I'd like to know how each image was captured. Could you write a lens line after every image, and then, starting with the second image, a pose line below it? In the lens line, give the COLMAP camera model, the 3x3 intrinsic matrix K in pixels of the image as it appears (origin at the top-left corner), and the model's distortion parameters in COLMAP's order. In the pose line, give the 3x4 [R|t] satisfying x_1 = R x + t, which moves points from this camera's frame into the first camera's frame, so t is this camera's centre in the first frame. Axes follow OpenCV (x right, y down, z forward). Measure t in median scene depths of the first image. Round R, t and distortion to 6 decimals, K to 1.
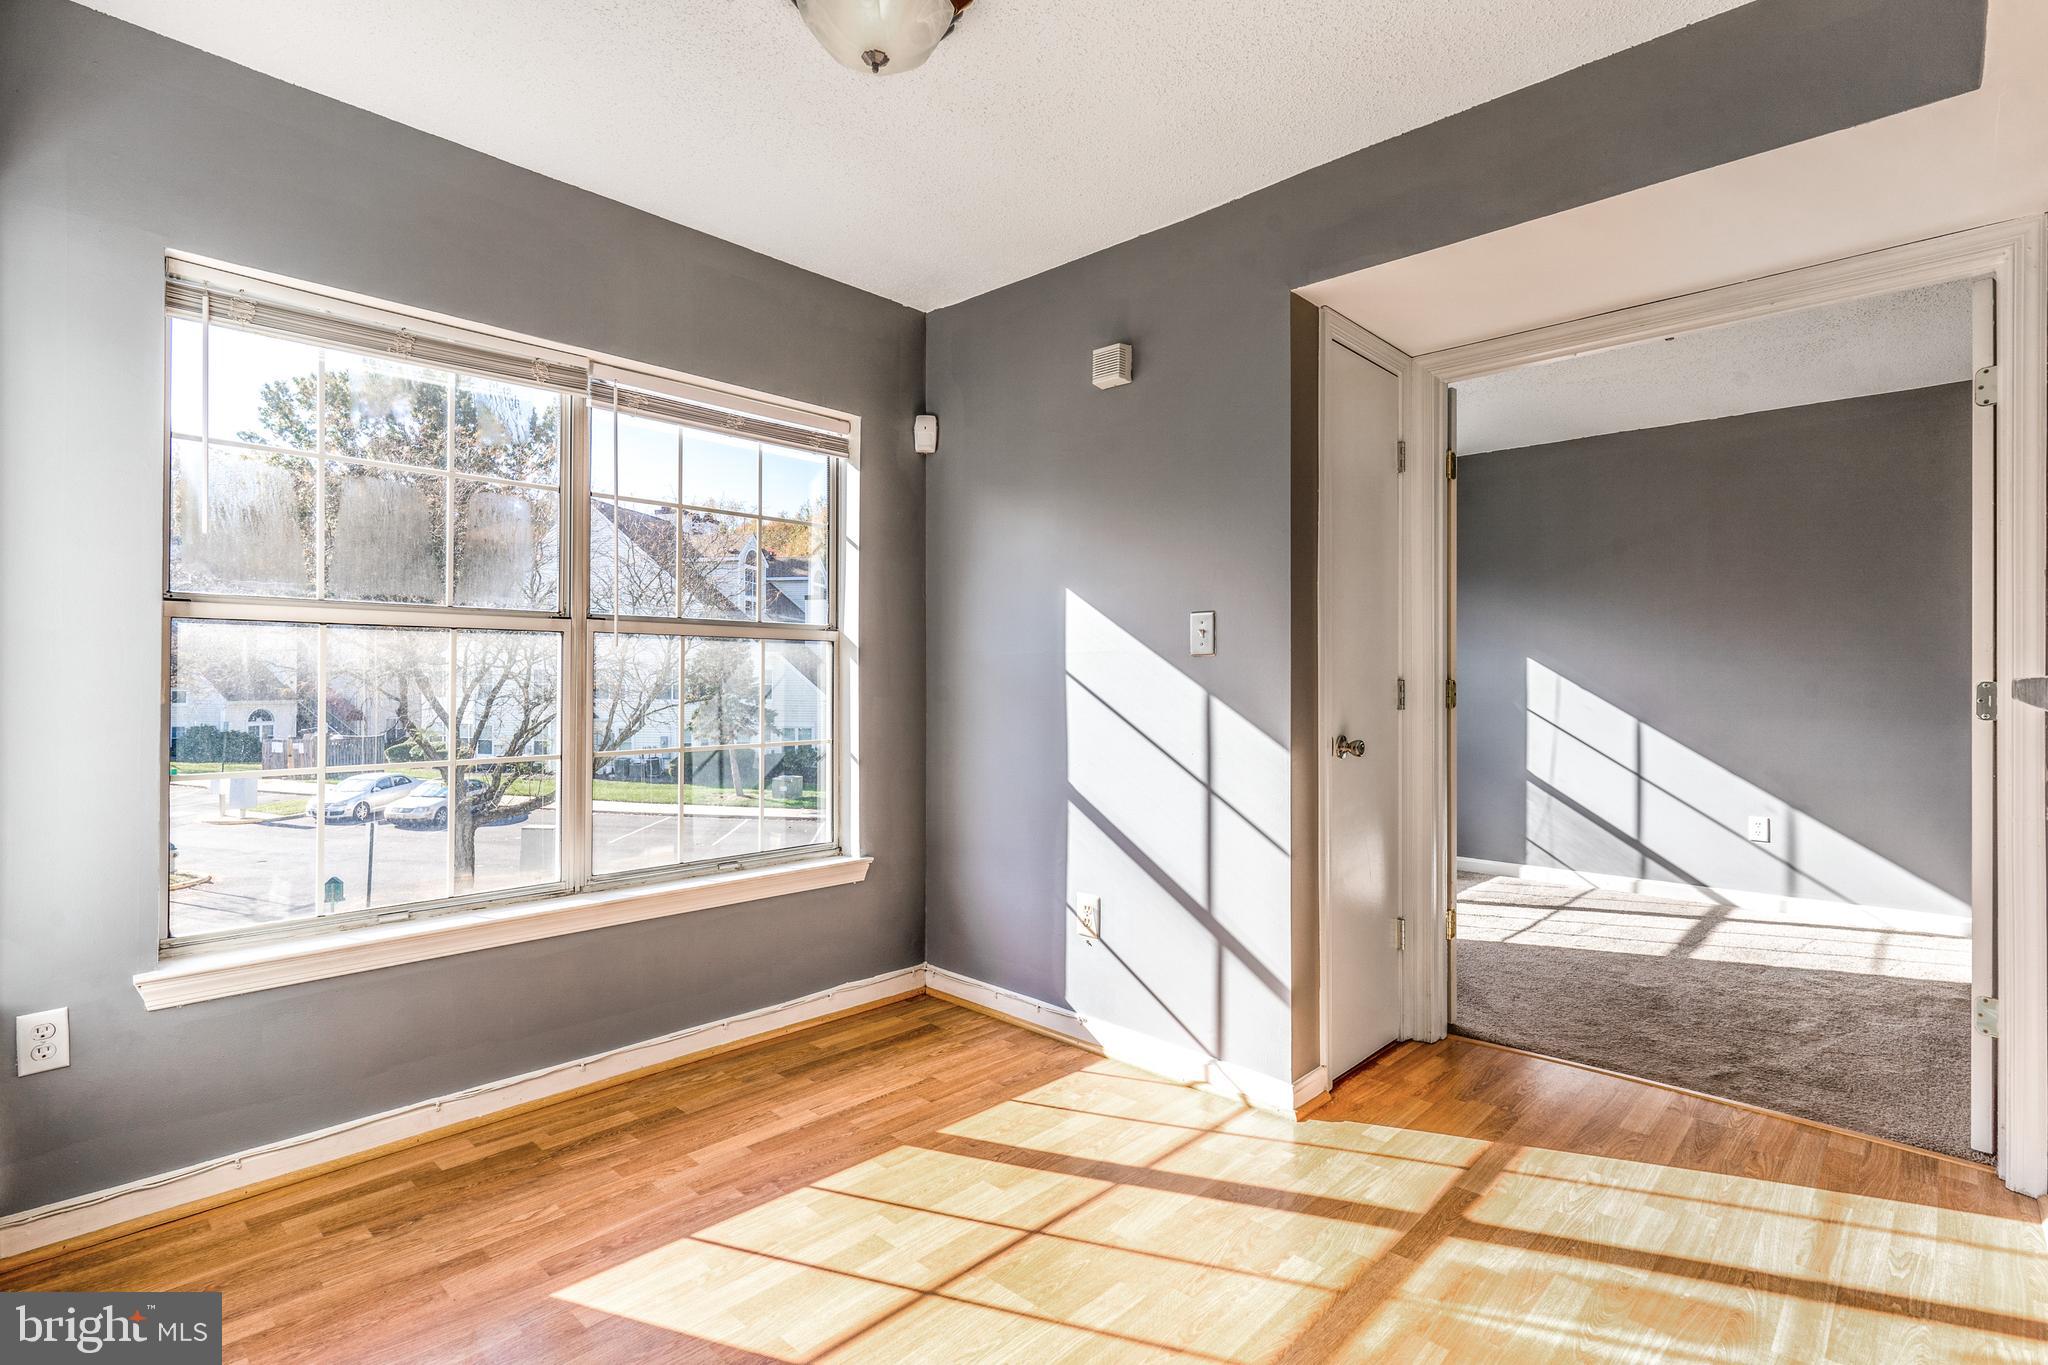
lens RADIAL K [[981.2, 0, 1004.2], [0, 981.2, 675.5], [0, 0, 1]] dist [-0.002813, 0.002164]
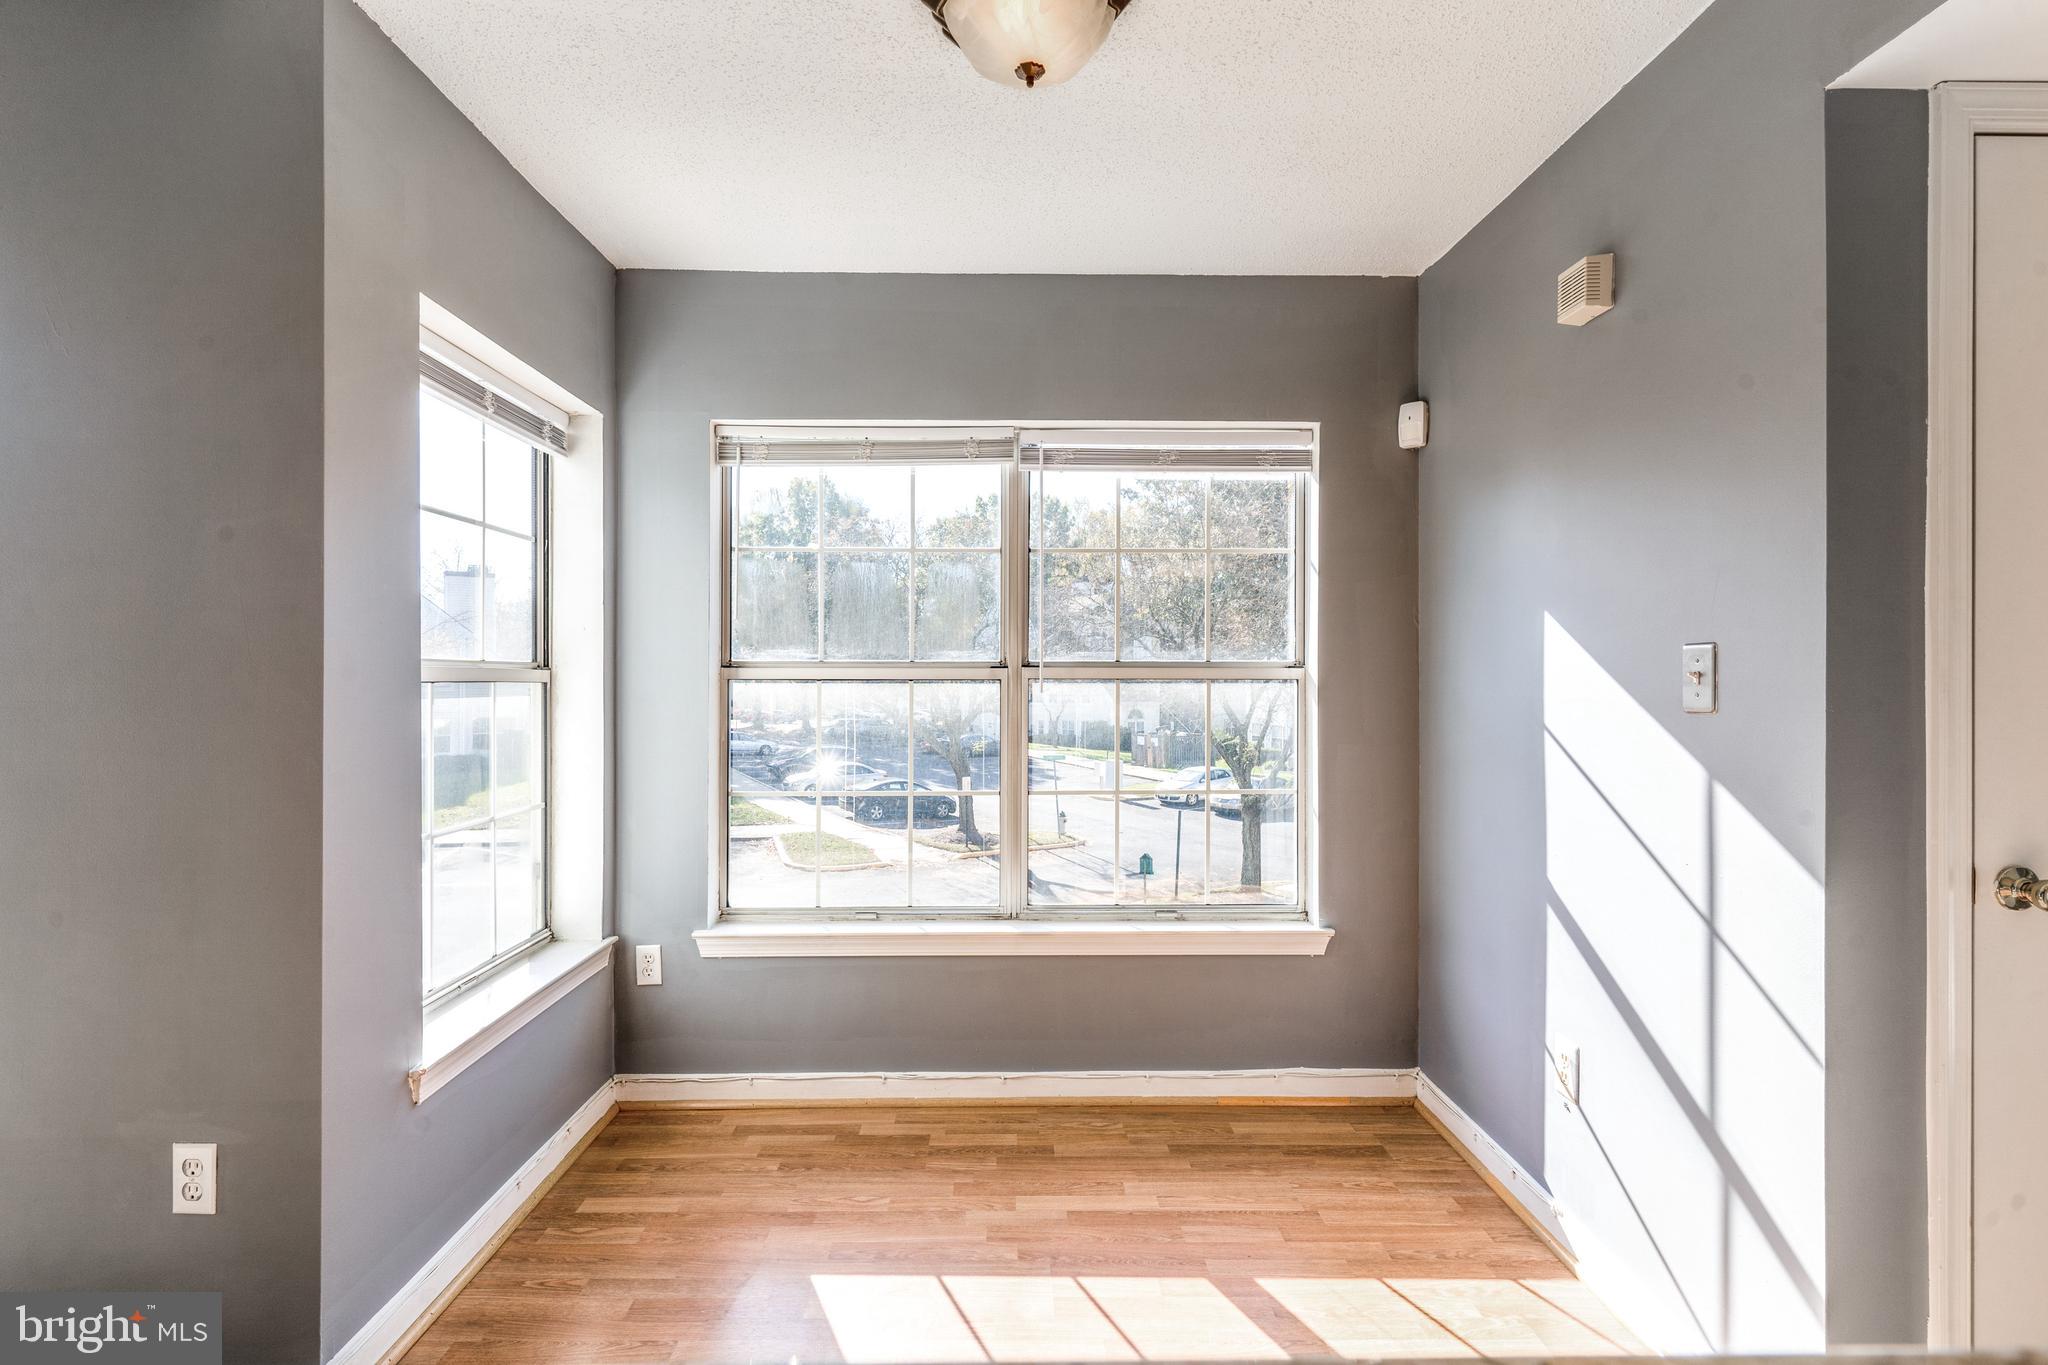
lens RADIAL K [[981.2, 0, 1004.9], [0, 981.2, 677.7], [0, 0, 1]] dist [-0.002813, 0.002164]
pose [[0.701812, -0.011361, -0.712272, 0.339634], [0.005860, 0.999931, -0.010175, -0.035319], [0.712338, 0.002967, 0.701830, 0.230166]]
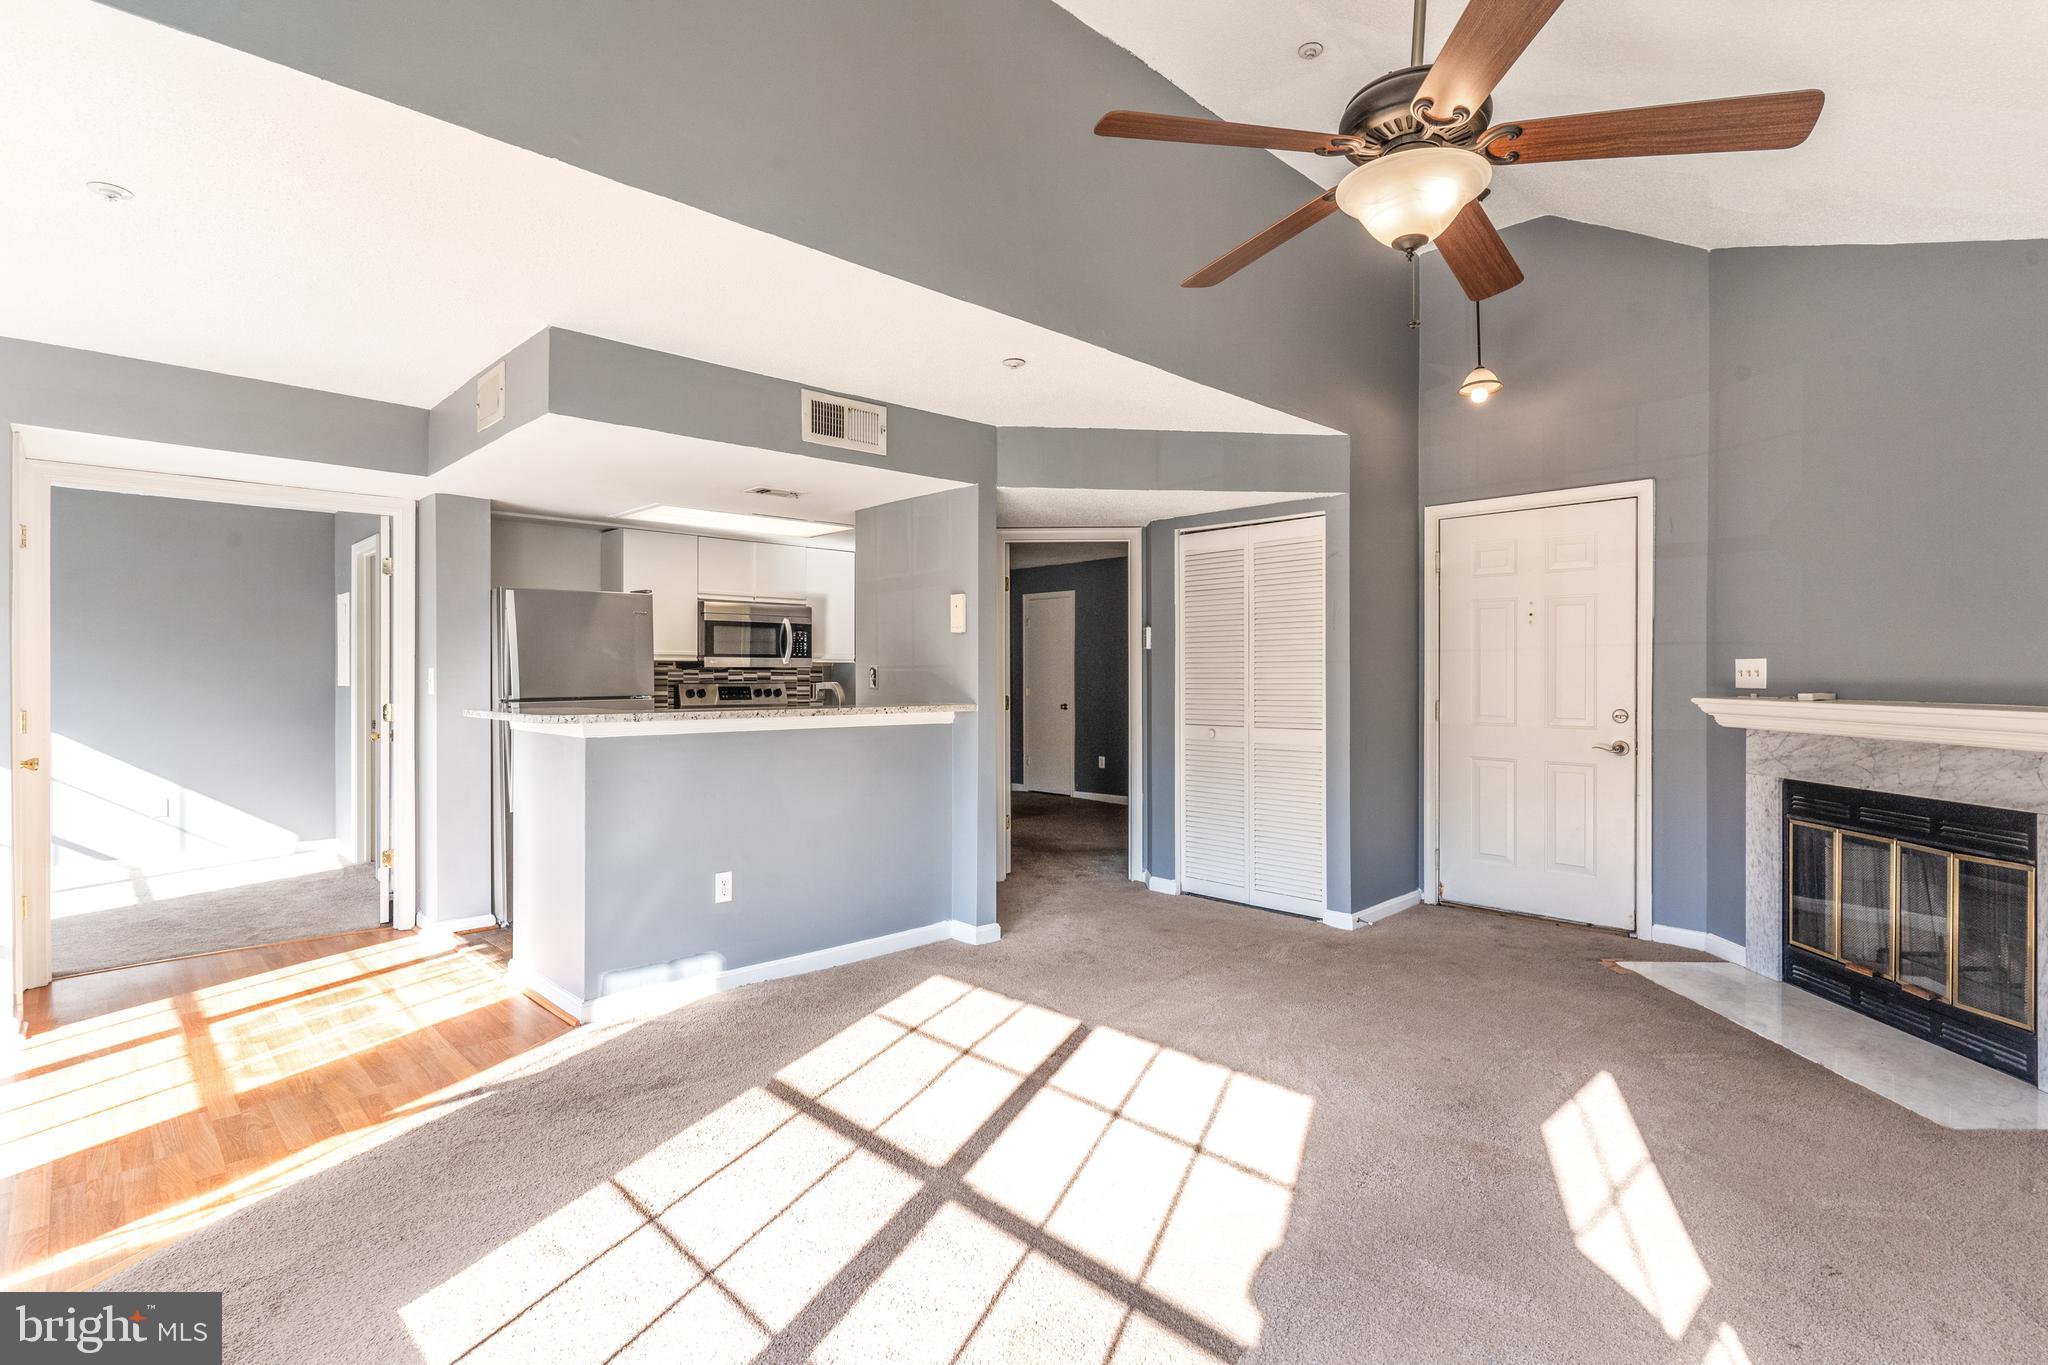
lens RADIAL K [[981.2, 0, 1021.0], [0, 981.2, 669.5], [0, 0, 1]] dist [-0.002813, 0.002164]
pose [[0.038414, 0.005580, 0.999246, -0.926399], [-0.005174, 0.999972, -0.005385, -0.054426], [-0.999249, -0.004963, 0.038442, -0.399418]]
